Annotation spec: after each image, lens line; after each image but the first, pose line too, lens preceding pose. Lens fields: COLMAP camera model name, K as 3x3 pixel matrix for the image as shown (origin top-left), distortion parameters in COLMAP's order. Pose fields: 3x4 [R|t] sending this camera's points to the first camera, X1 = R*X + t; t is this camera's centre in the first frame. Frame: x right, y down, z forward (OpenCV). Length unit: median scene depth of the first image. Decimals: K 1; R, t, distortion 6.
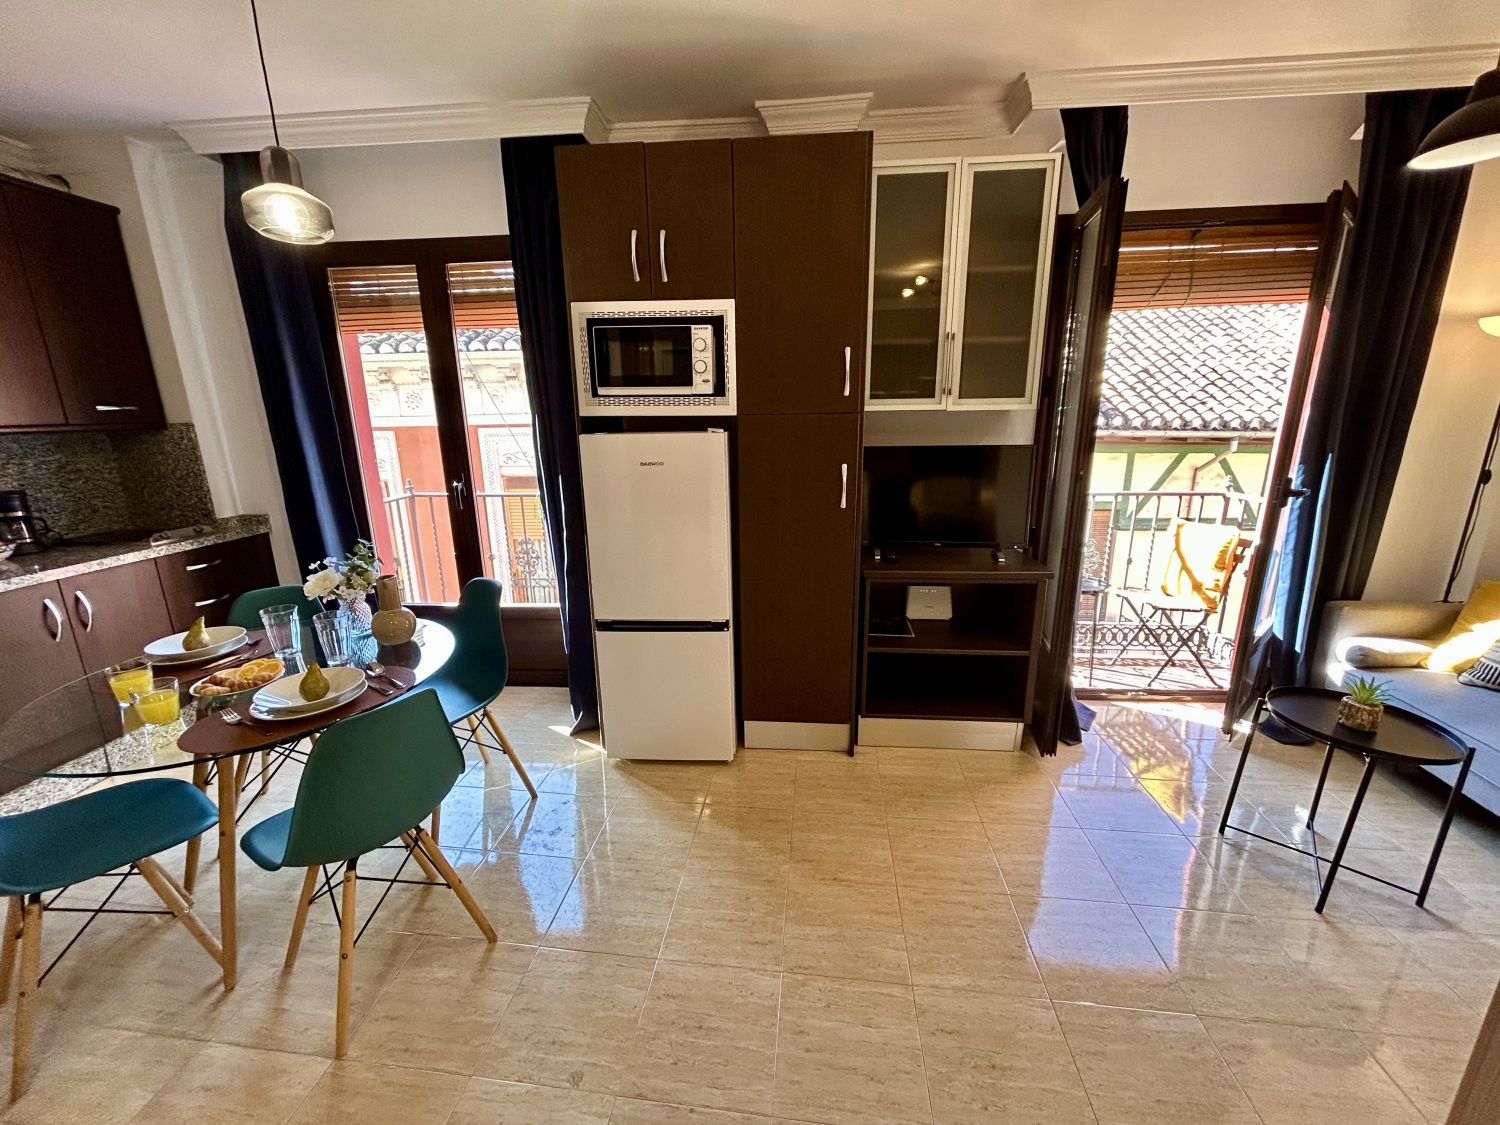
lens RADIAL K [[601.8, 0, 742.6], [0, 601.8, 561.5], [0, 0, 1]] dist [-0.001097, 0.000472]
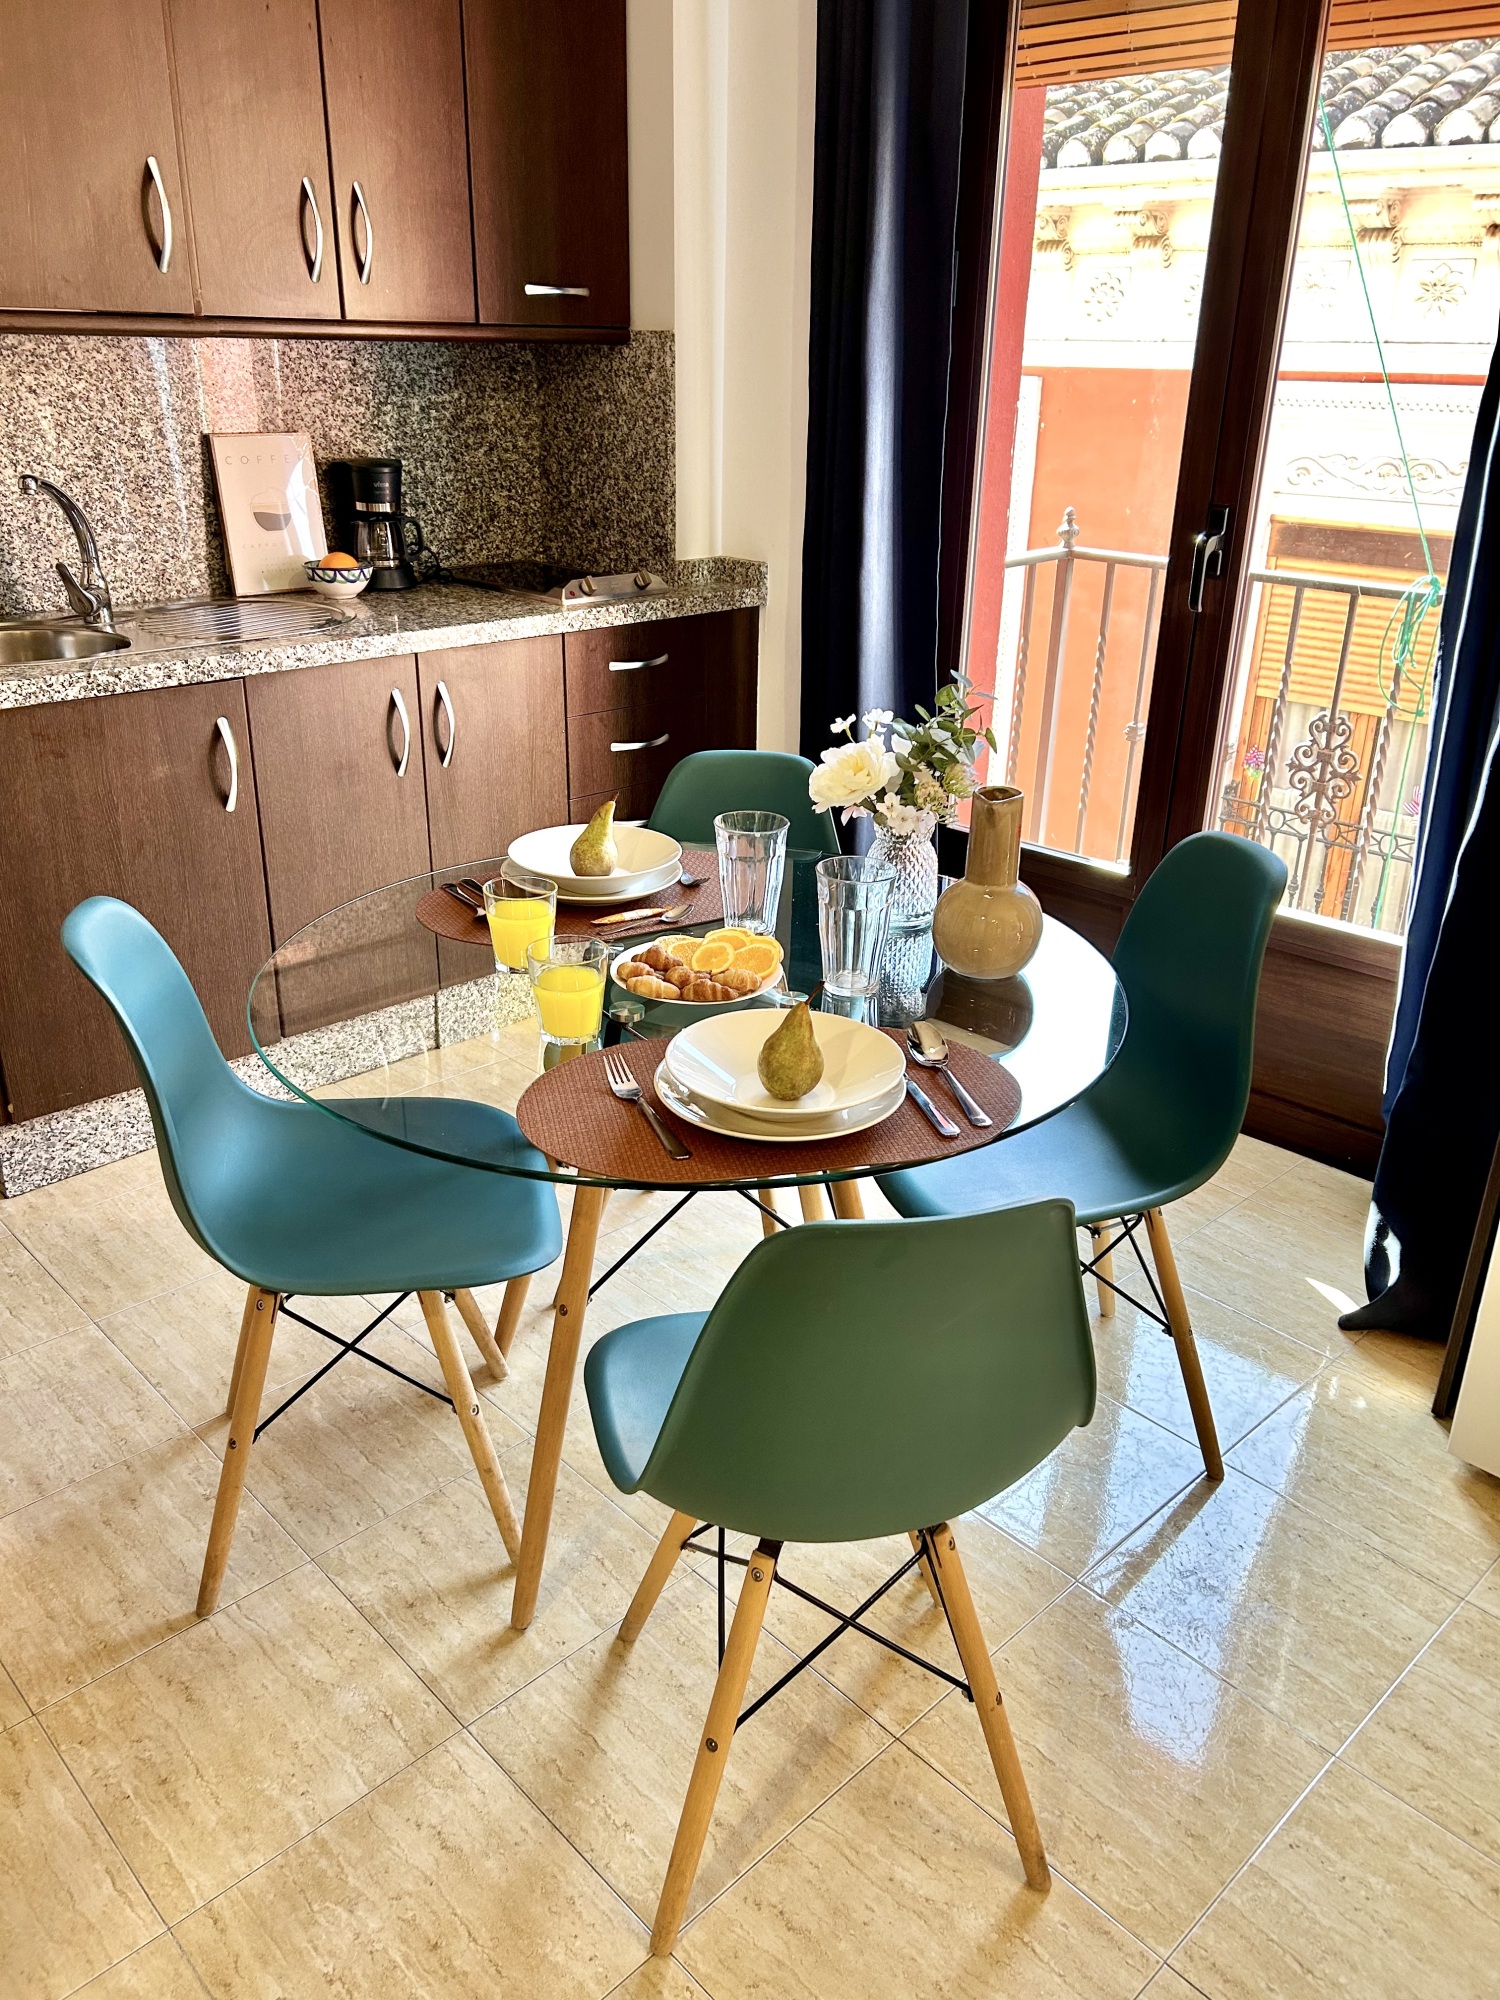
lens RADIAL K [[1508.4, 0, 753.7], [0, 1508.4, 1009.0], [0, 0, 1]] dist [0.100888, -0.144671]
pose [[0.777054, 0.280843, -0.563307, -0.128308], [-0.183417, 0.957133, 0.224175, -0.022201], [0.602118, -0.070876, 0.795255, 0.145174]]
